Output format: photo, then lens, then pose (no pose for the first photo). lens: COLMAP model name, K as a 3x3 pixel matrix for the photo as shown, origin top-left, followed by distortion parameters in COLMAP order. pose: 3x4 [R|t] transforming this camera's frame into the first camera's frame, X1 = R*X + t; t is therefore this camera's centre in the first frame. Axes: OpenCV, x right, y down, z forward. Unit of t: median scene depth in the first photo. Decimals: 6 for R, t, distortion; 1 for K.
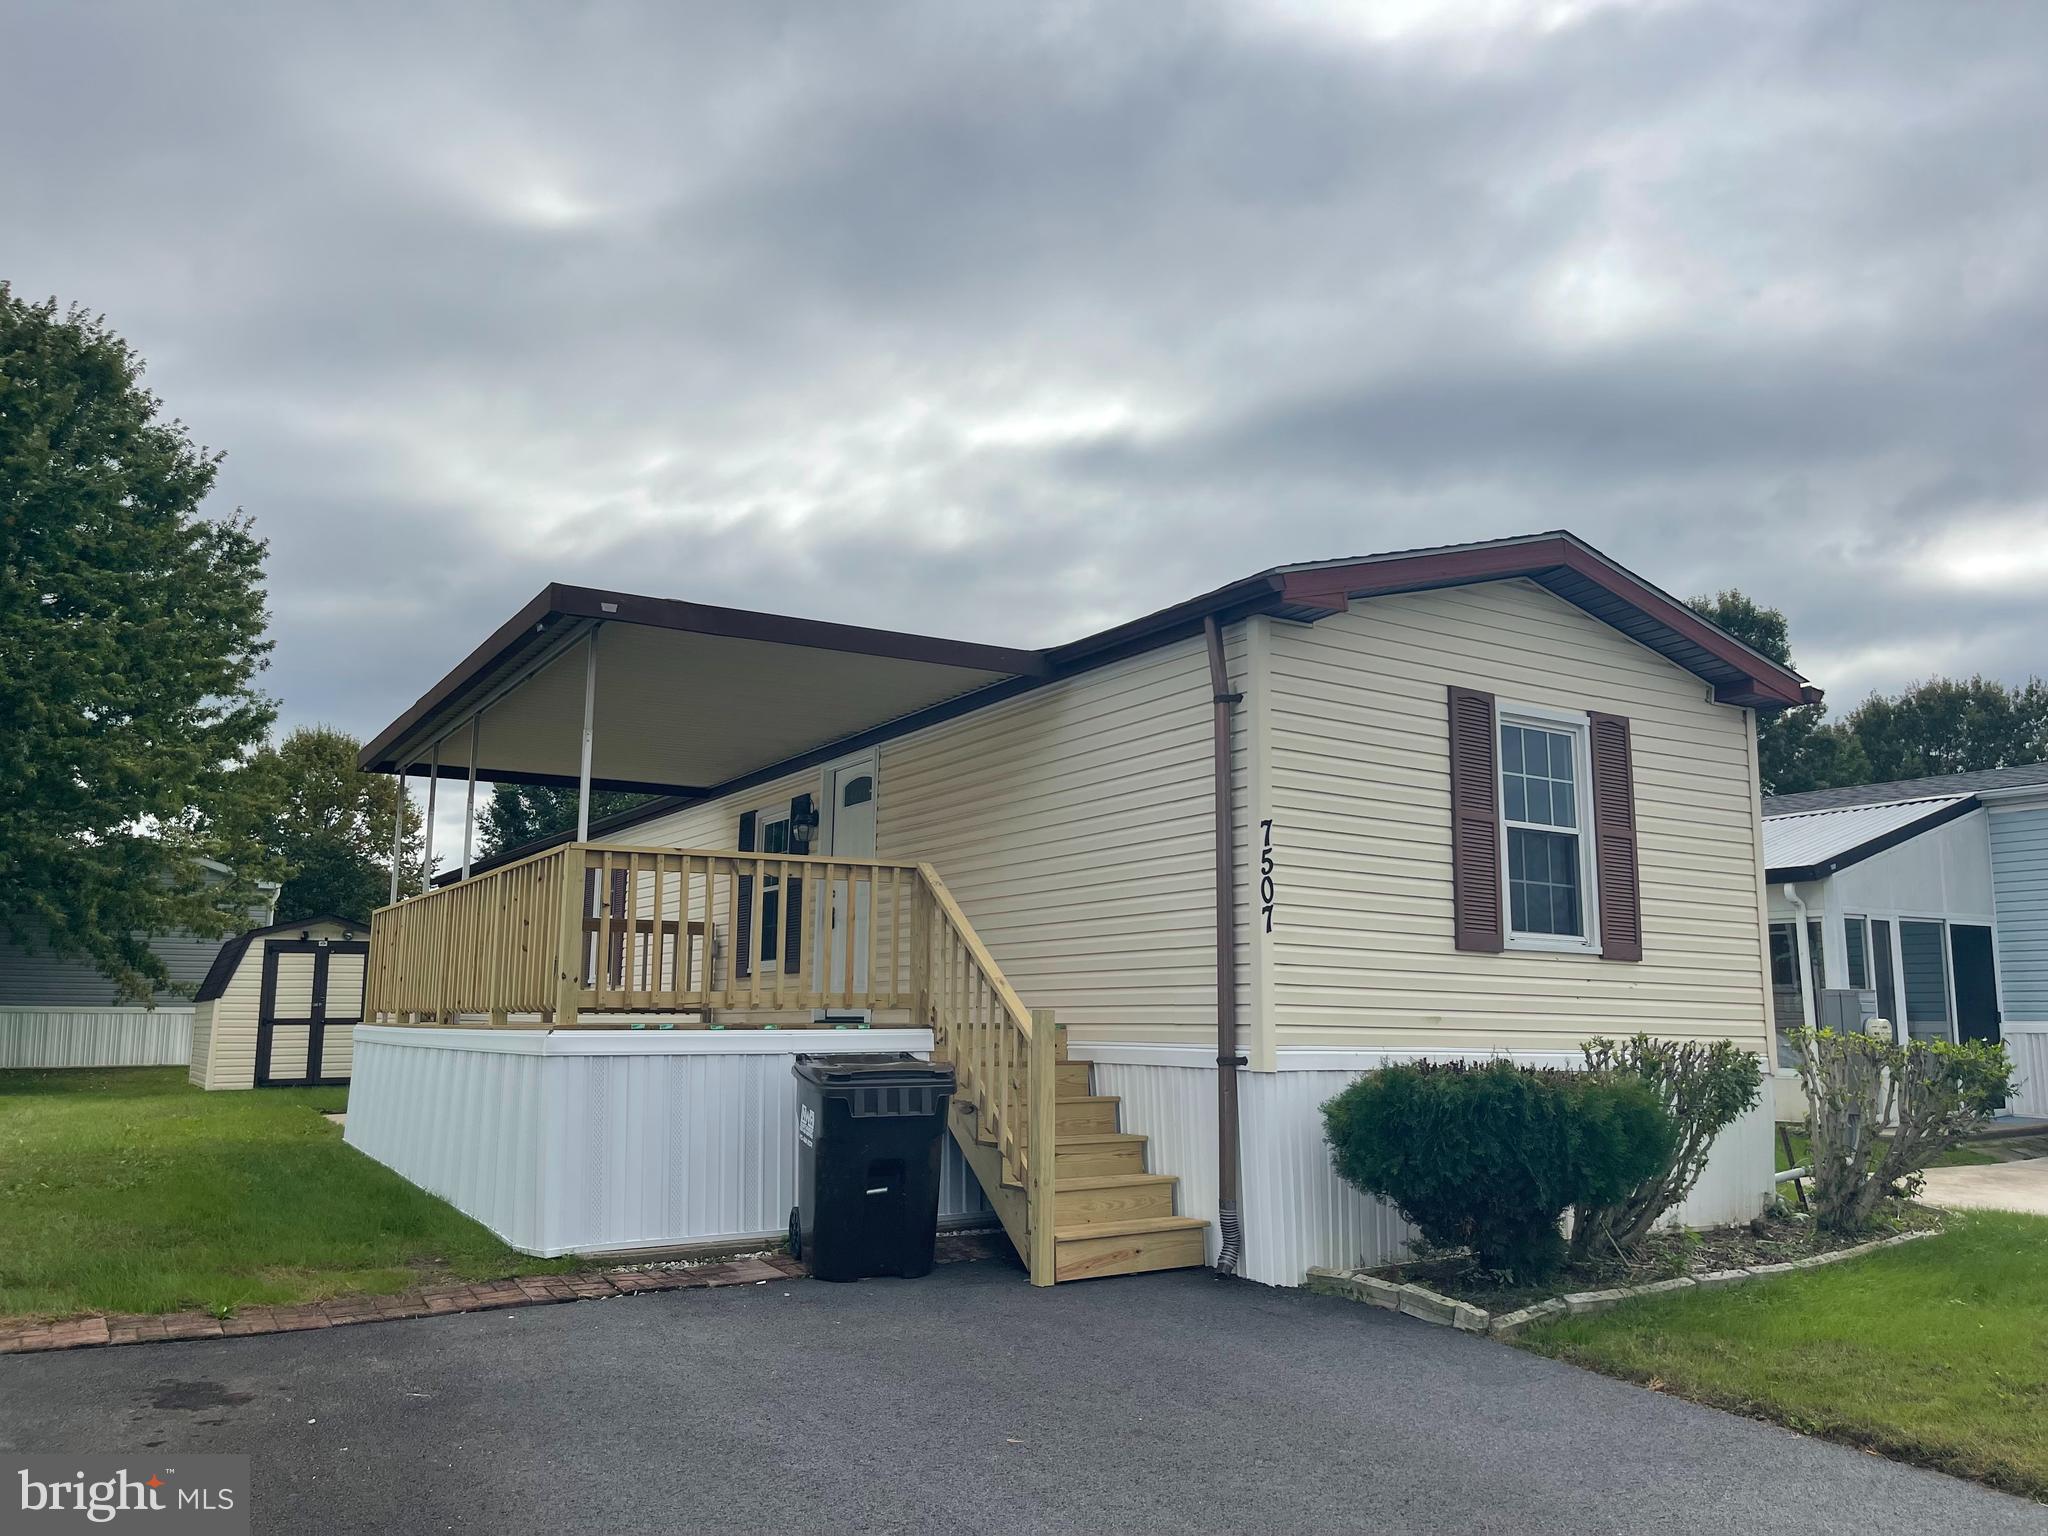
lens RADIAL K [[1510.6, 0, 1022.8], [0, 1510.6, 782.5], [0, 0, 1]] dist [0.001232, -0.016220]
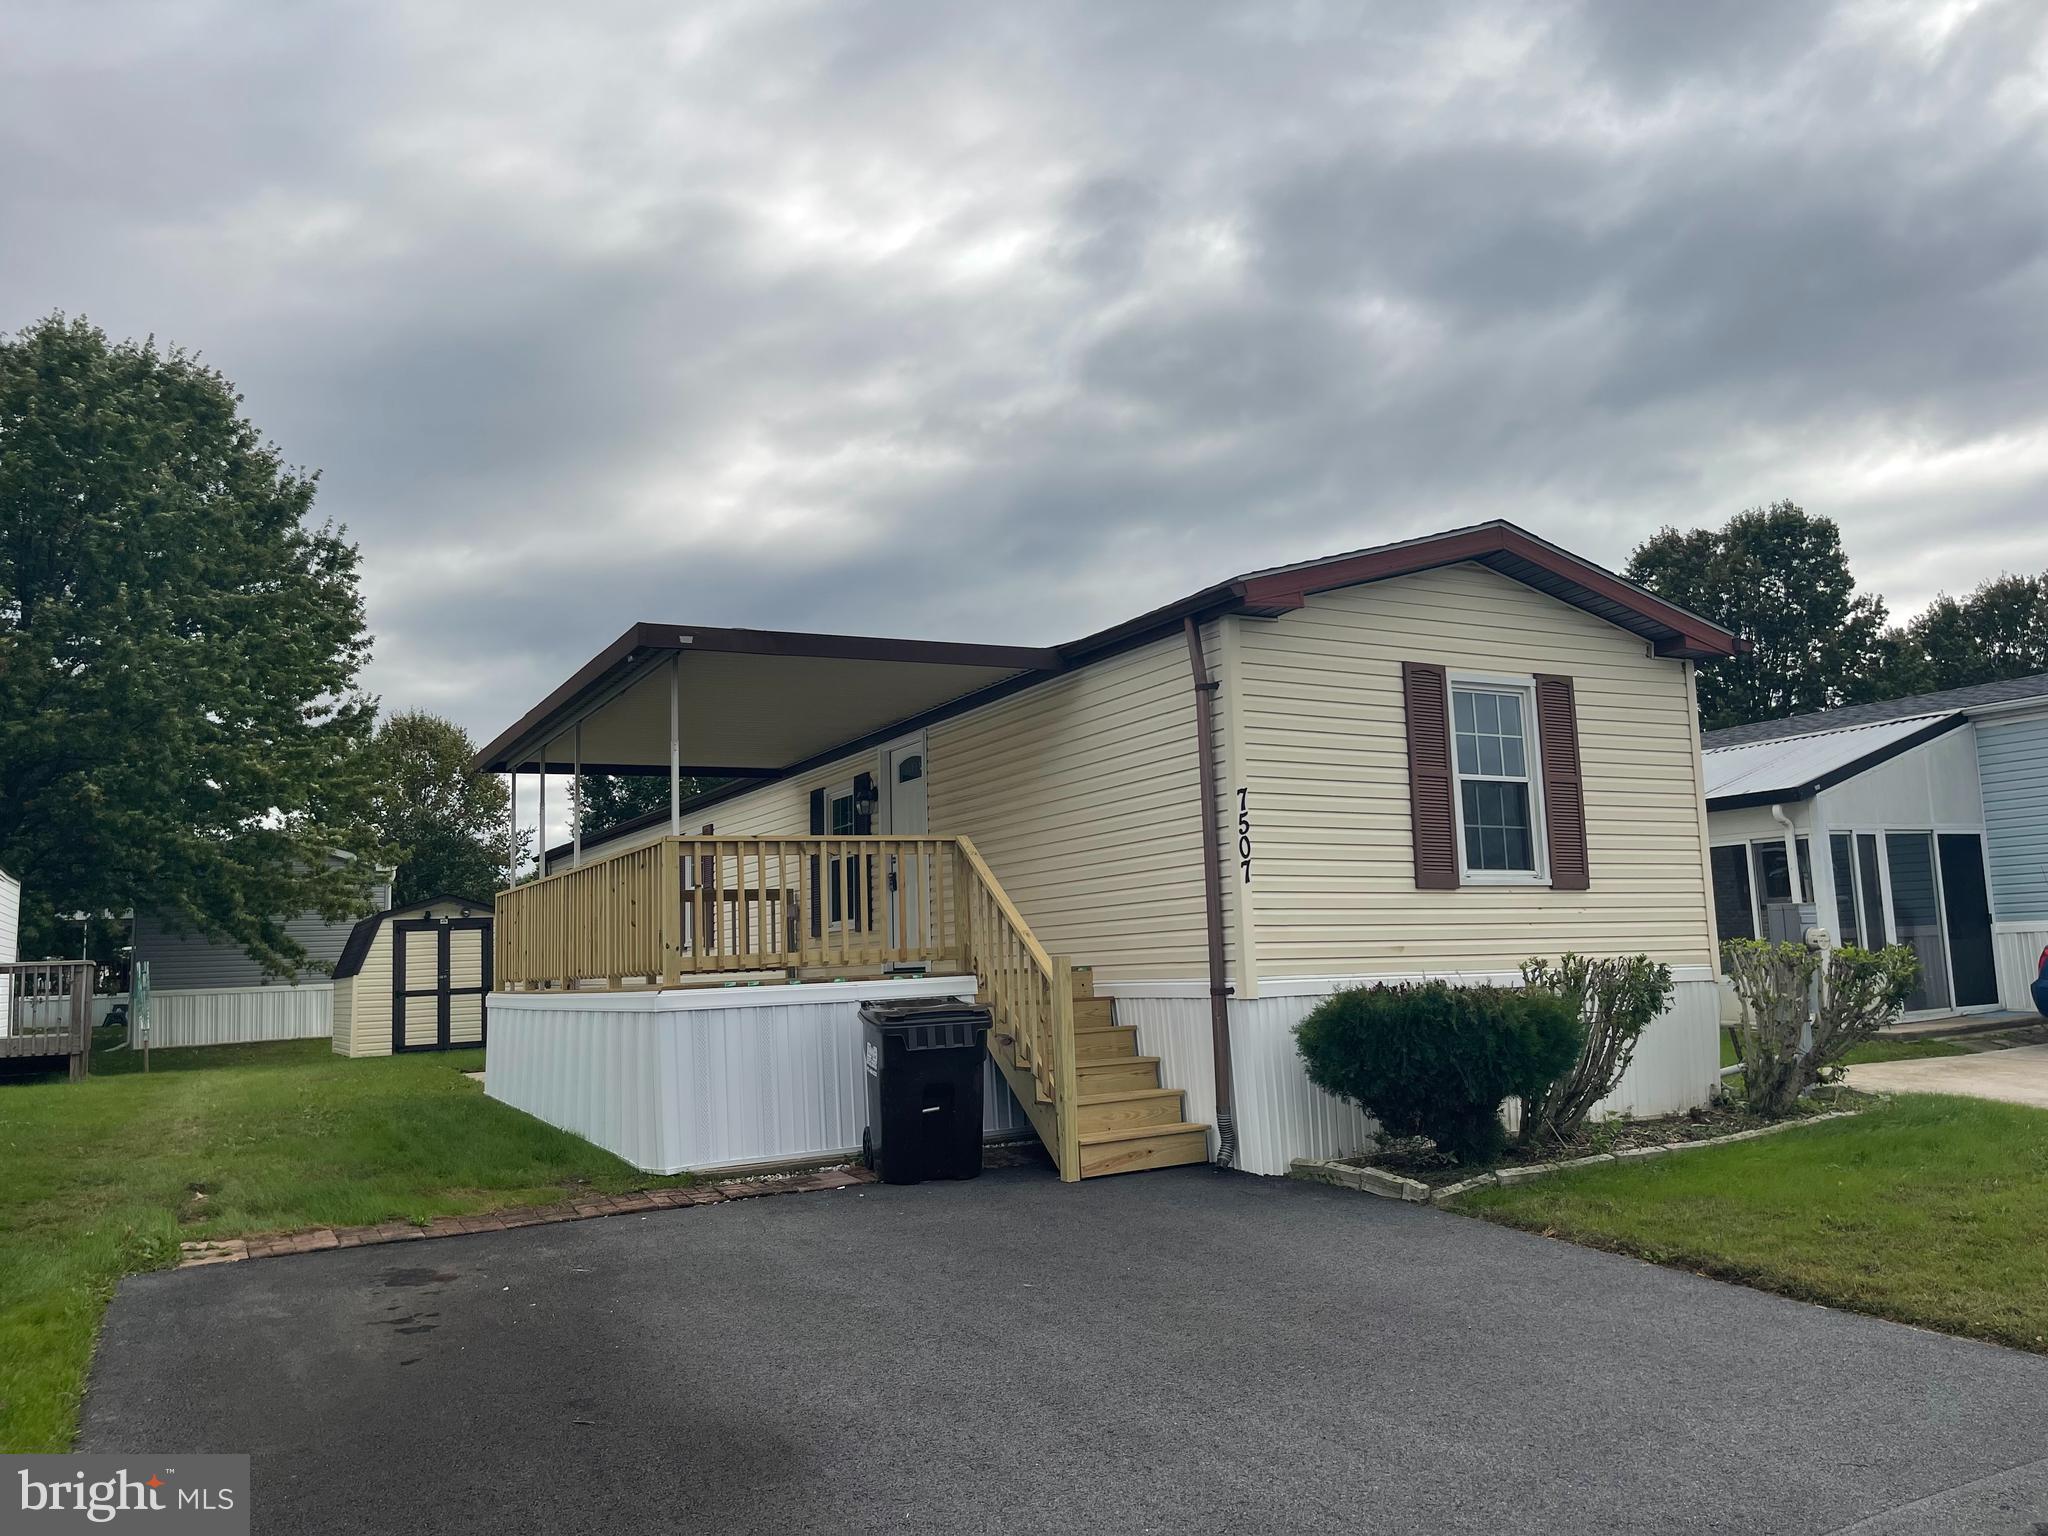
lens RADIAL K [[1510.6, 0, 1026.5], [0, 1510.6, 775.4], [0, 0, 1]] dist [0.001232, -0.016220]
pose [[0.997451, -0.051172, -0.049731, 0.045300], [0.052818, 0.998080, 0.032364, -0.028752], [0.047980, -0.034908, 0.998238, -0.170053]]
